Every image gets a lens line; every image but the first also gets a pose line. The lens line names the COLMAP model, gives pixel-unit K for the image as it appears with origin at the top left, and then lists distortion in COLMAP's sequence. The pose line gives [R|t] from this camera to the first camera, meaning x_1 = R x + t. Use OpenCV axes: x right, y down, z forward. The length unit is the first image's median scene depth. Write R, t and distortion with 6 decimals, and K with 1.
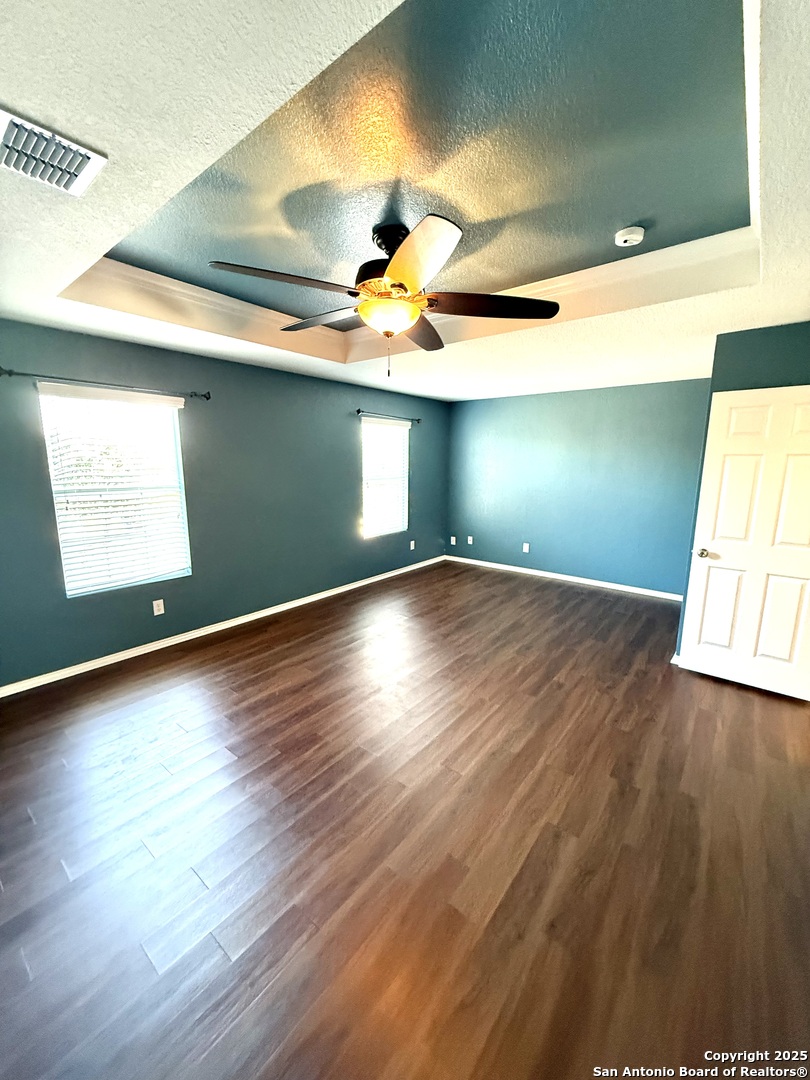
lens RADIAL K [[428.7, 0, 404.5], [0, 428.7, 539.2], [0, 0, 1]] dist [-0.001052, 0.000396]
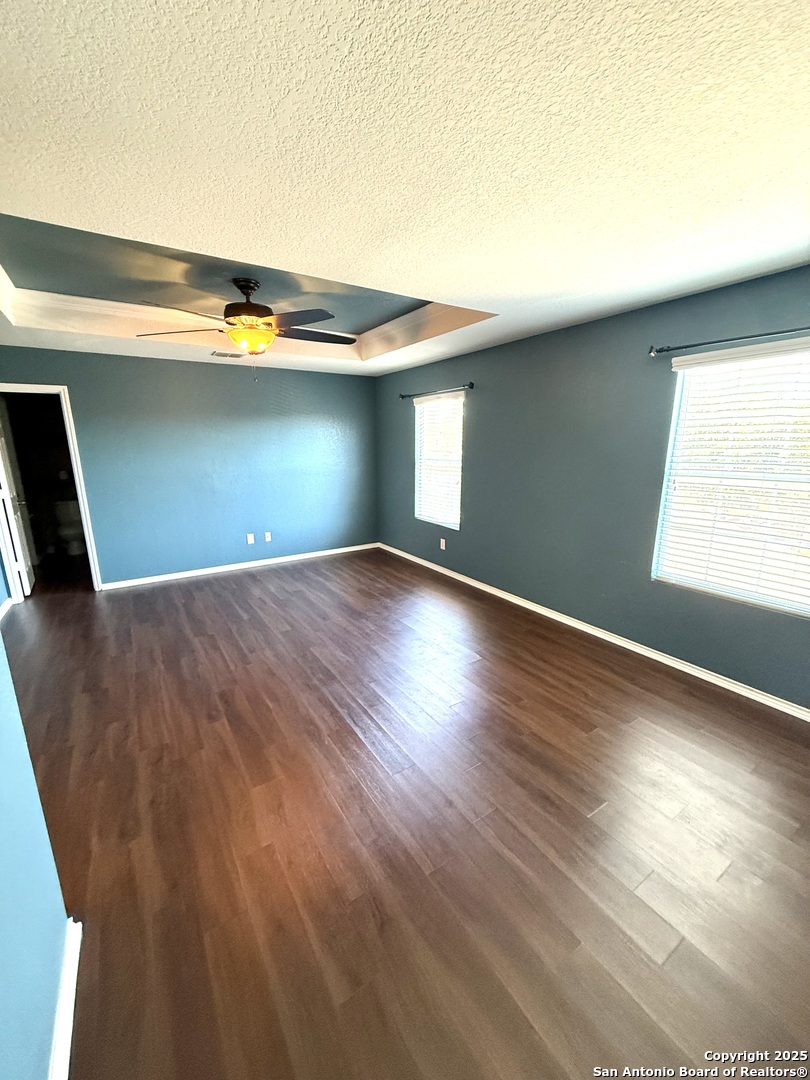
lens RADIAL K [[428.7, 0, 404.5], [0, 428.7, 539.9], [0, 0, 1]] dist [-0.001052, 0.000396]
pose [[-0.308616, 0.208741, -0.928000, 0.935003], [-0.178174, 0.945668, 0.271969, -0.264279], [0.934350, 0.249279, -0.254656, 1.467991]]
